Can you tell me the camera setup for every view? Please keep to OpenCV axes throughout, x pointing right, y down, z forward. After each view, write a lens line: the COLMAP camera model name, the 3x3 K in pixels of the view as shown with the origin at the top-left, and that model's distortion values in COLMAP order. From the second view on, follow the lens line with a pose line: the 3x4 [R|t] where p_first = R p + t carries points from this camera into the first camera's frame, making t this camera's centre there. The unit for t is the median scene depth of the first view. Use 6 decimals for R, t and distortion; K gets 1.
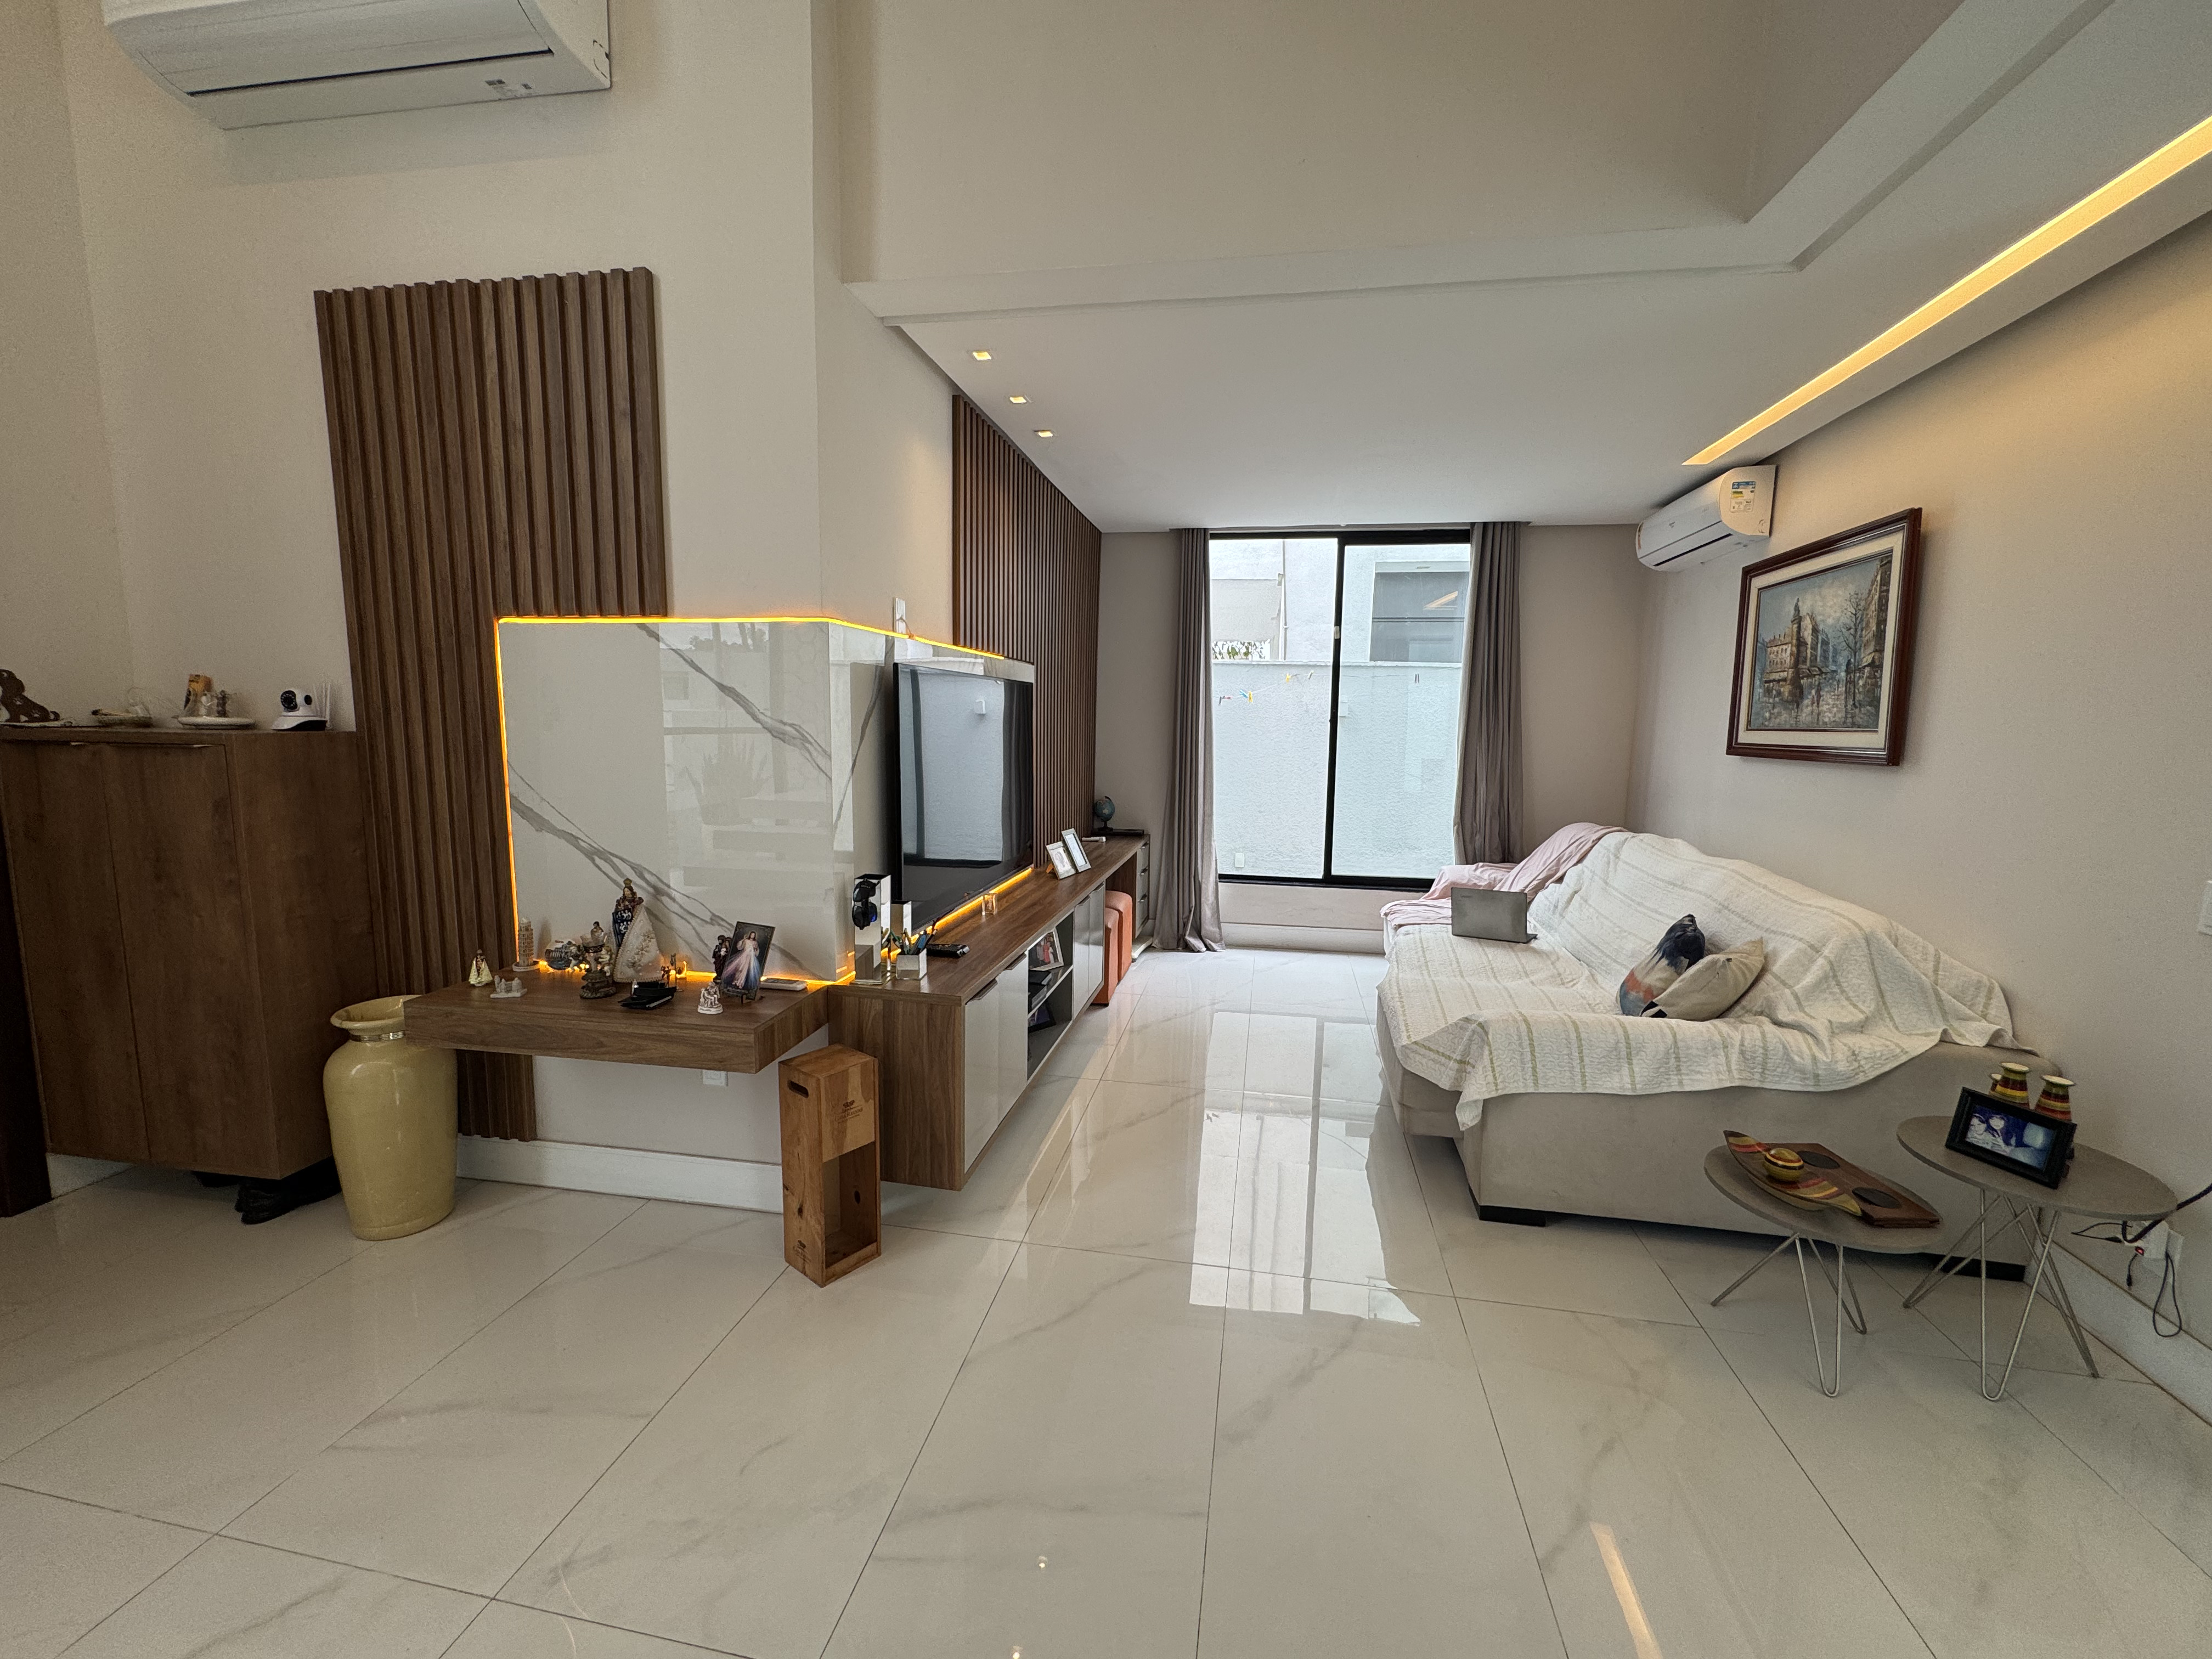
lens RADIAL K [[887.0, 0, 1104.2], [0, 887.0, 825.0], [0, 0, 1]] dist [-0.007482, 0.001743]
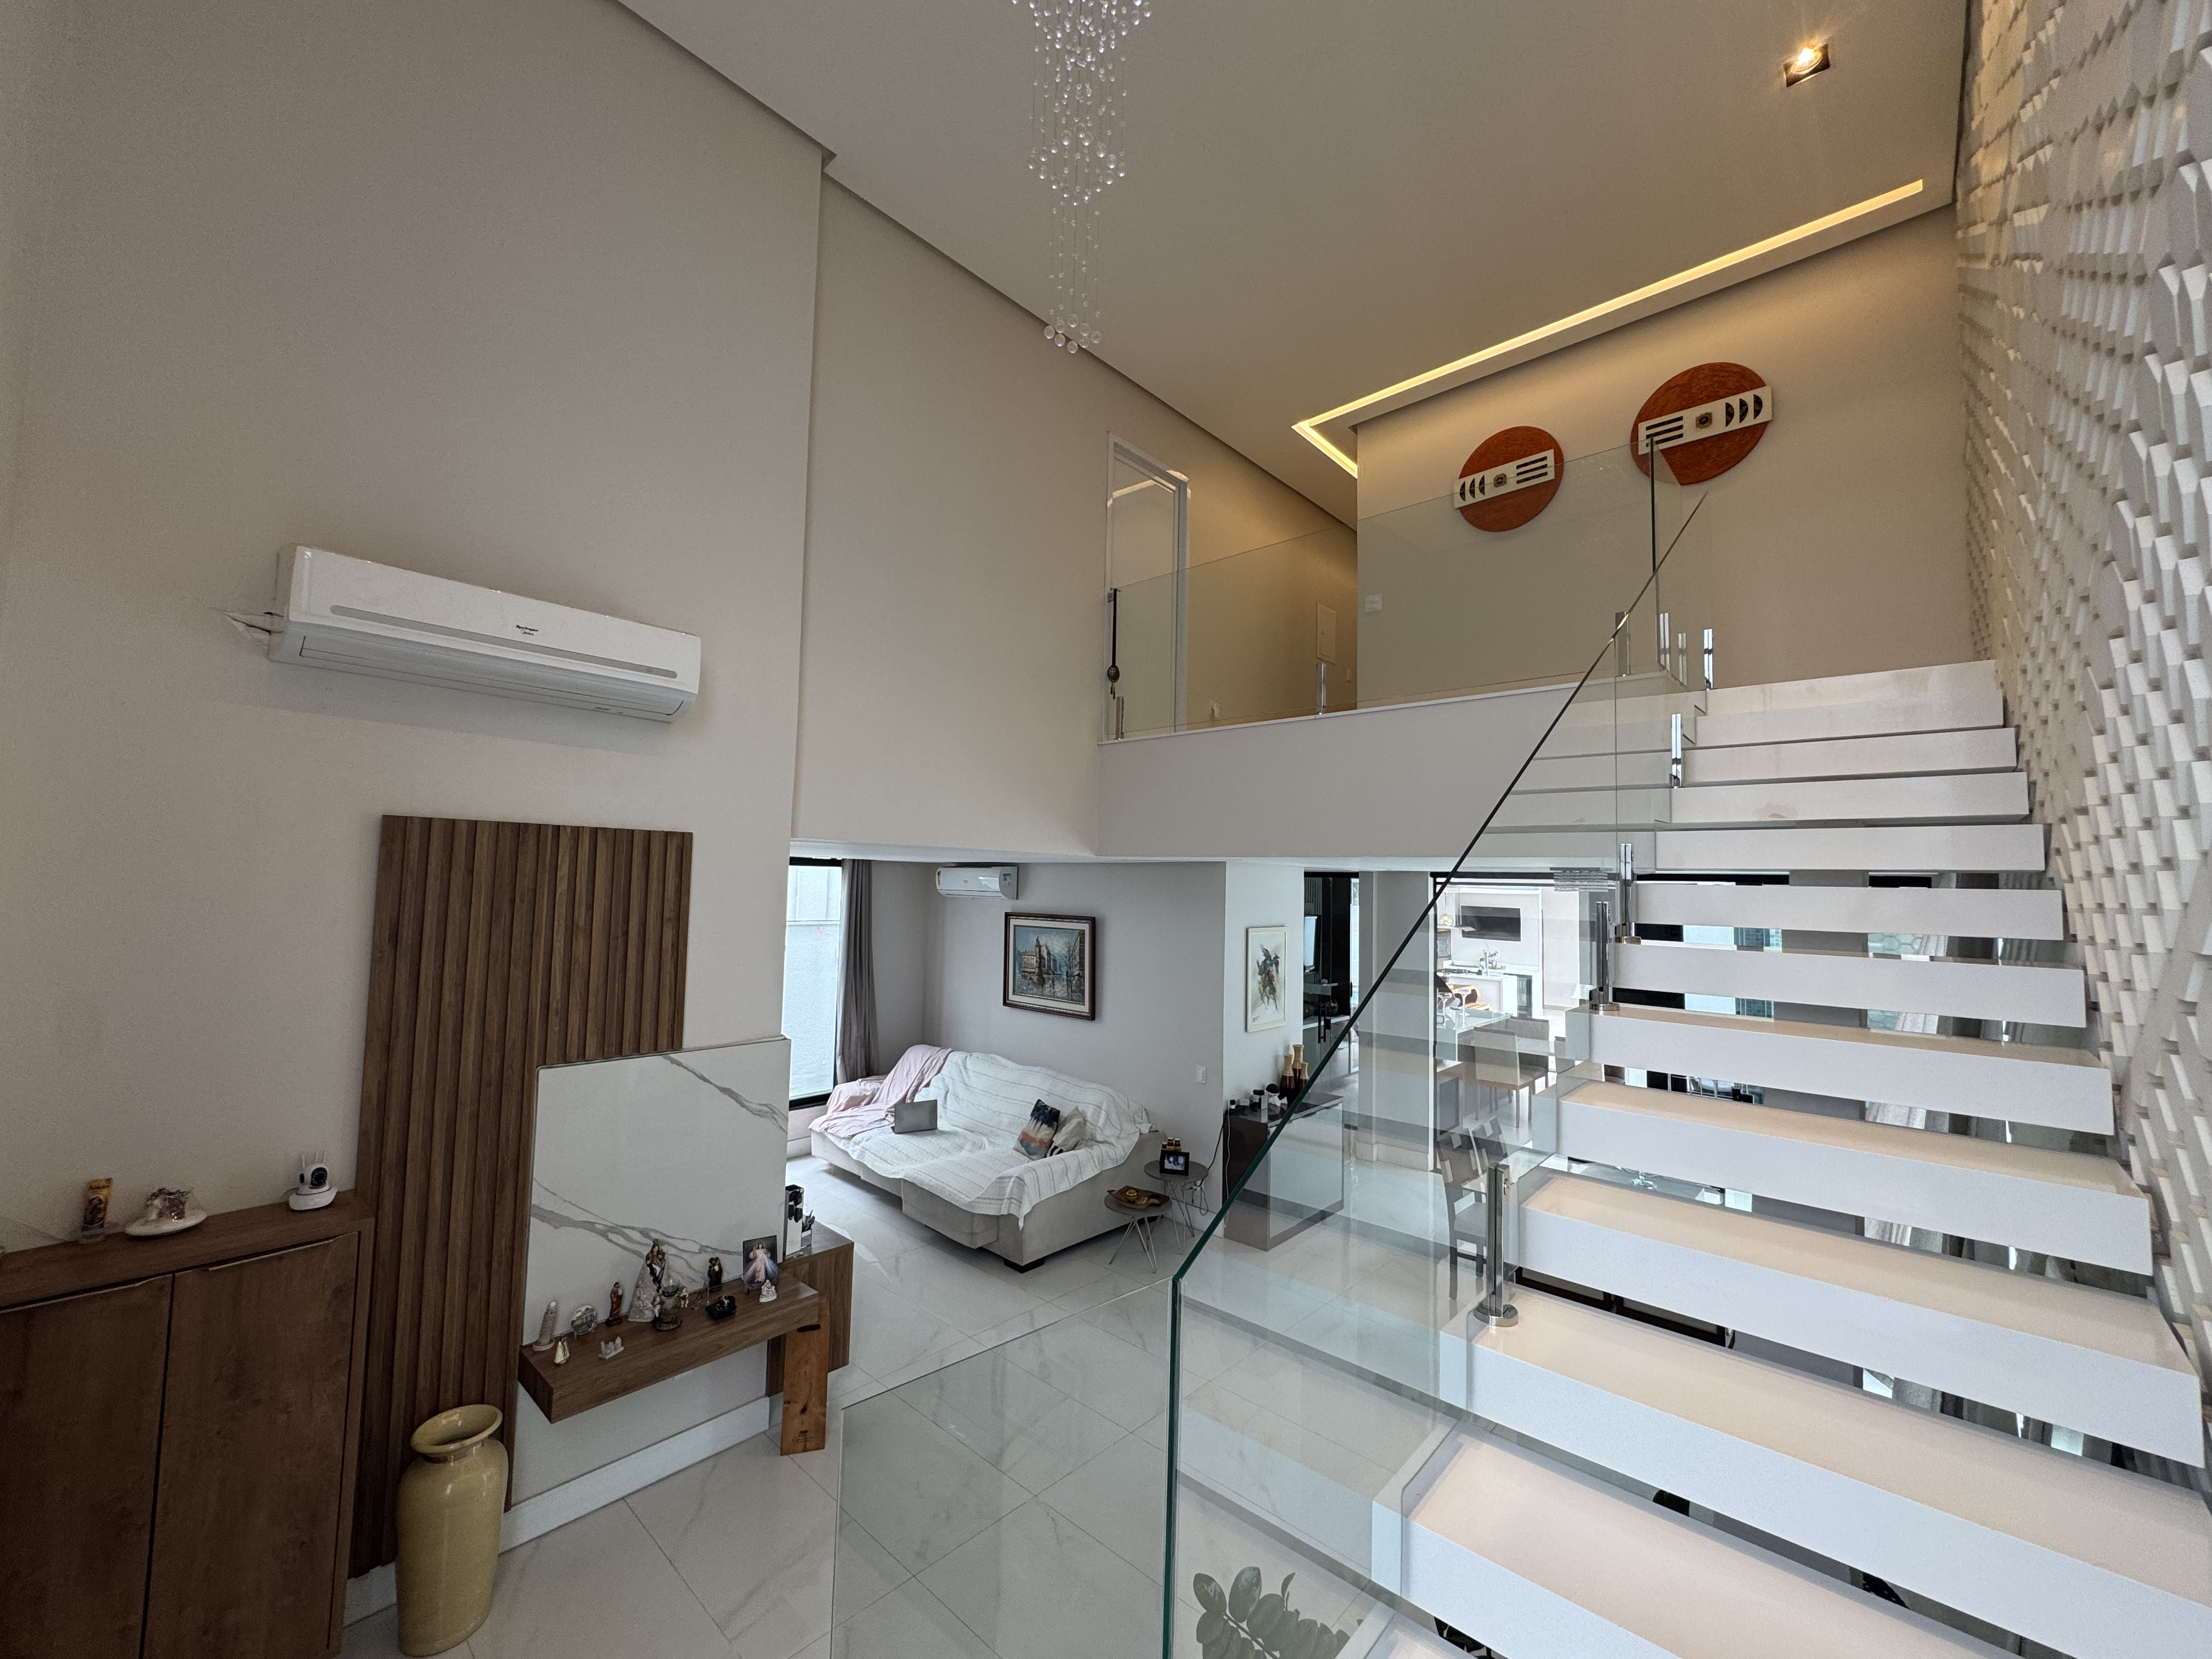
lens RADIAL K [[887.0, 0, 1105.9], [0, 887.0, 818.7], [0, 0, 1]] dist [-0.007482, 0.001743]
pose [[0.532111, 0.058289, 0.844666, -1.340330], [0.087865, 0.988439, -0.123562, -0.354196], [-0.842103, 0.139966, 0.520838, -0.426855]]
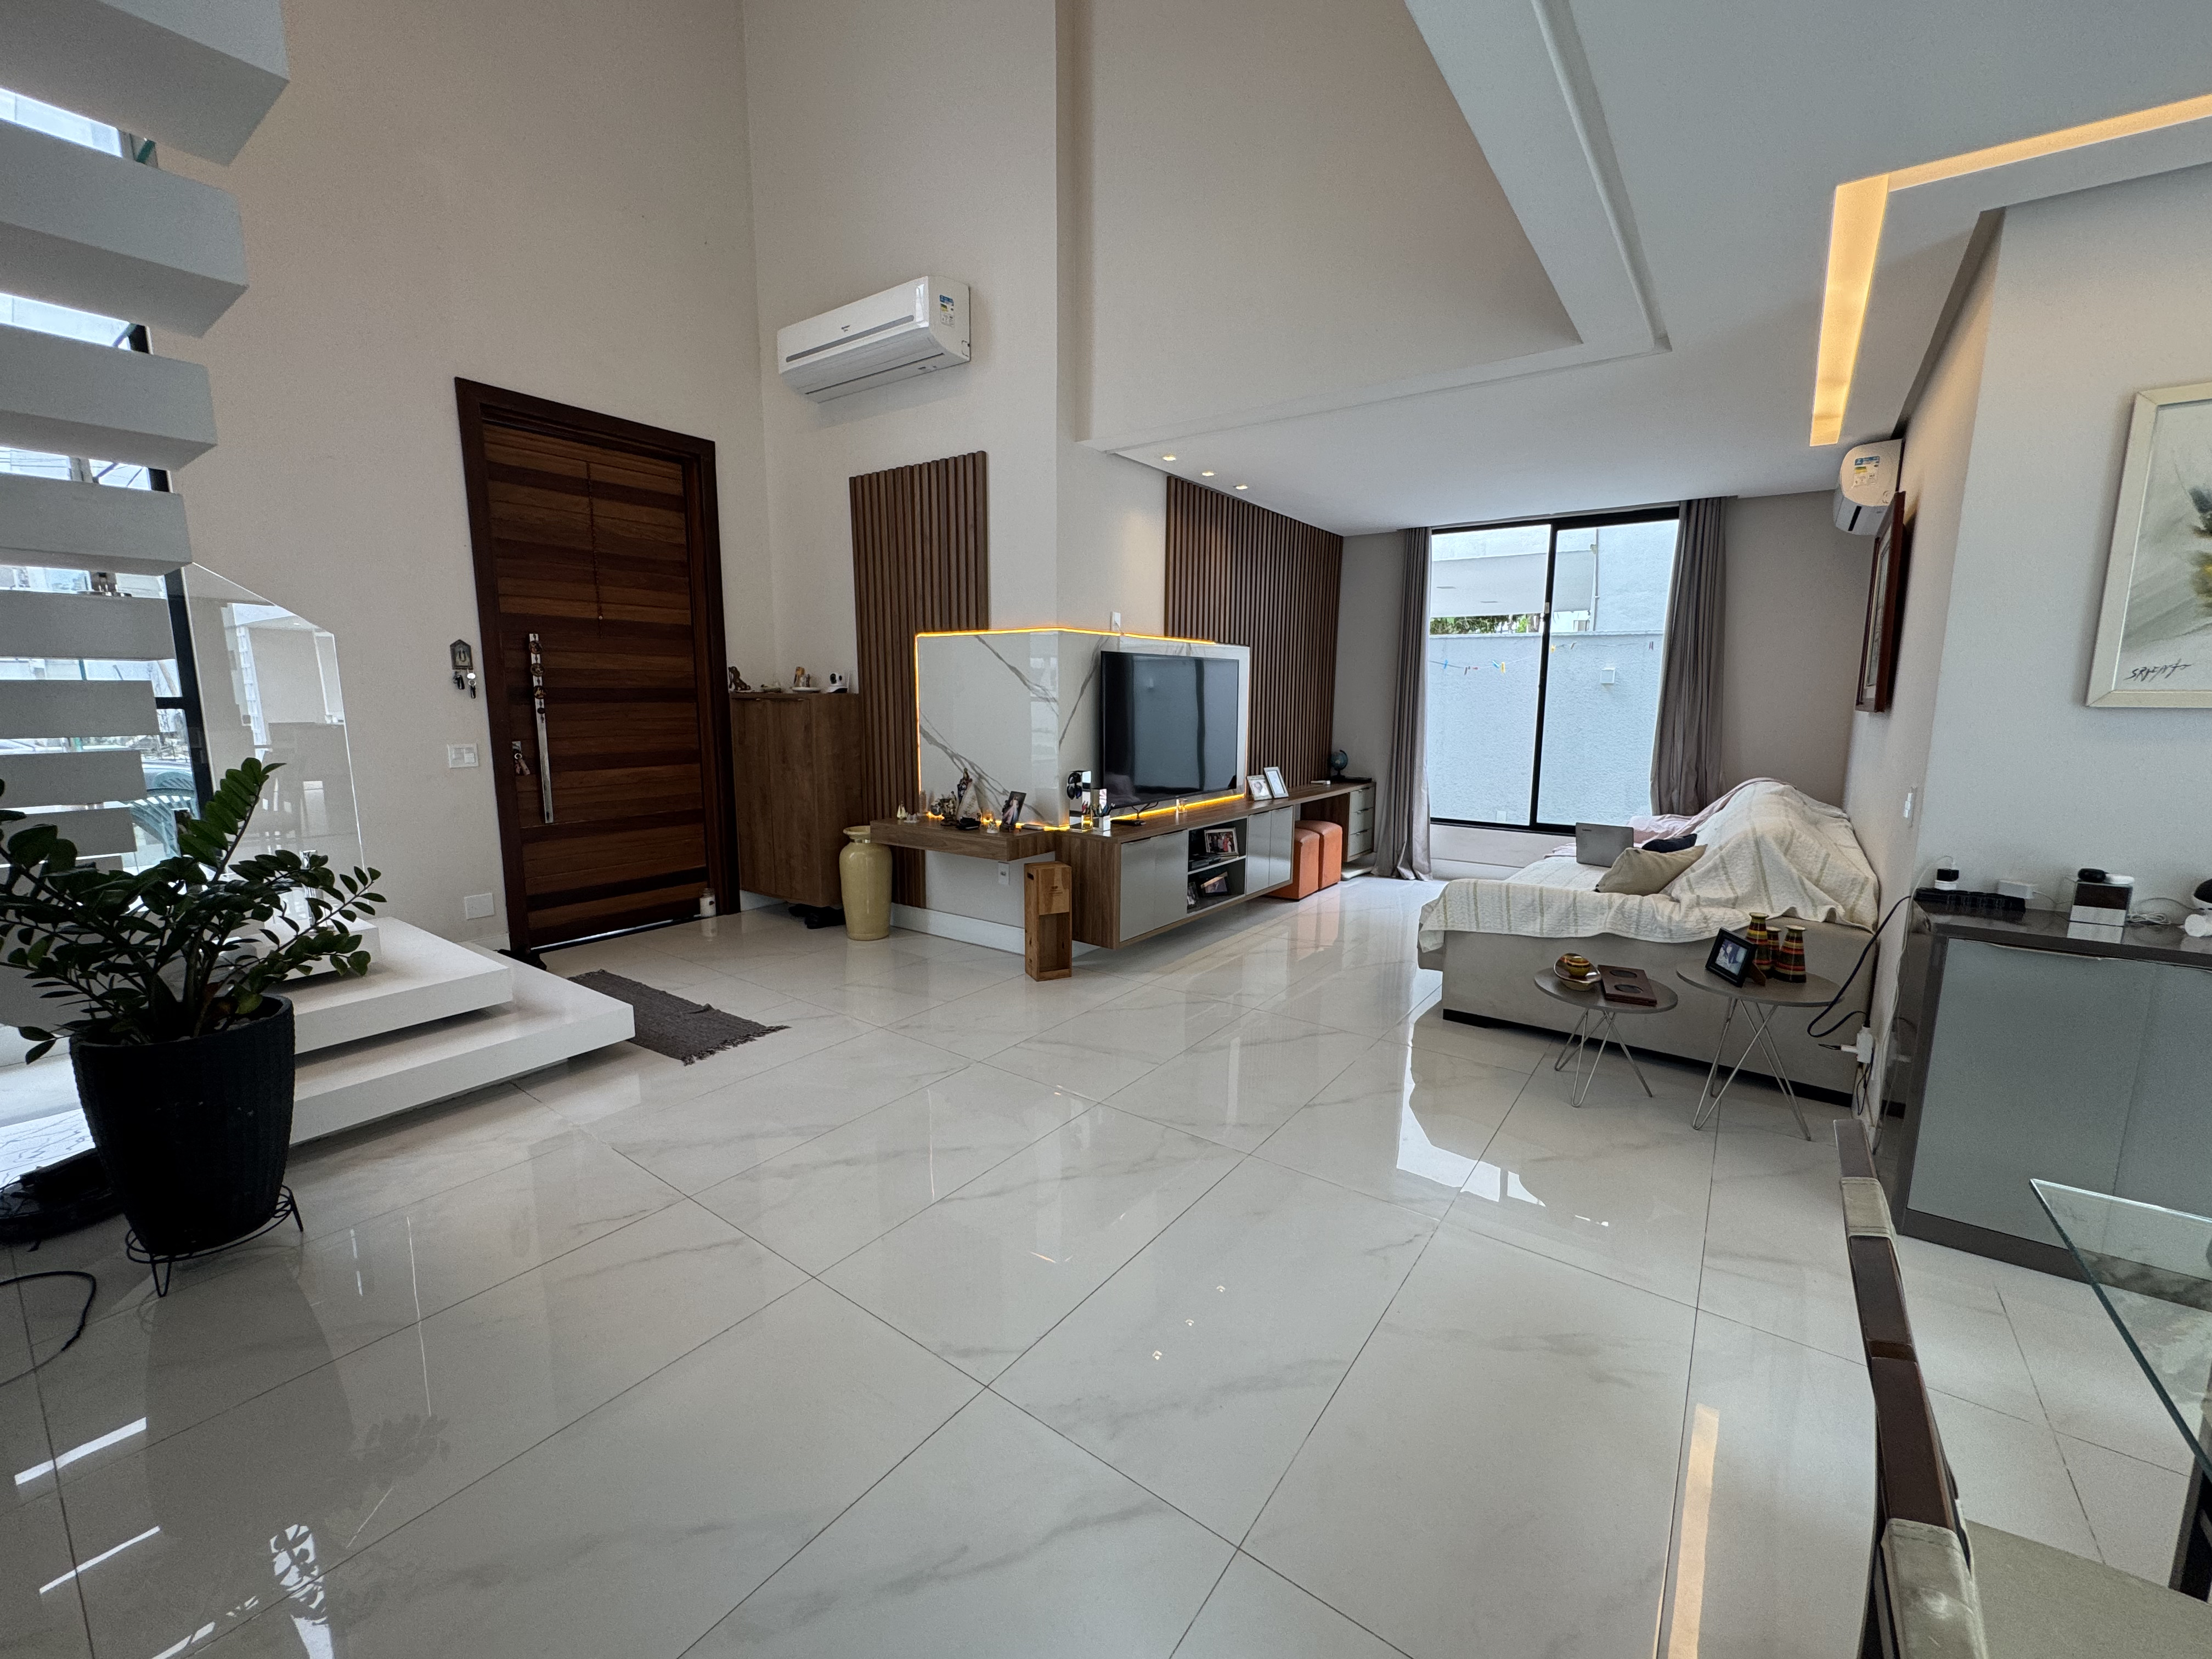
lens RADIAL K [[887.0, 0, 1096.8], [0, 887.0, 826.4], [0, 0, 1]] dist [-0.007482, 0.001743]
pose [[0.897490, 0.055346, -0.437547, 0.545676], [-0.044570, 0.998398, 0.034869, 0.102868], [0.438776, -0.011793, 0.898519, -0.584605]]
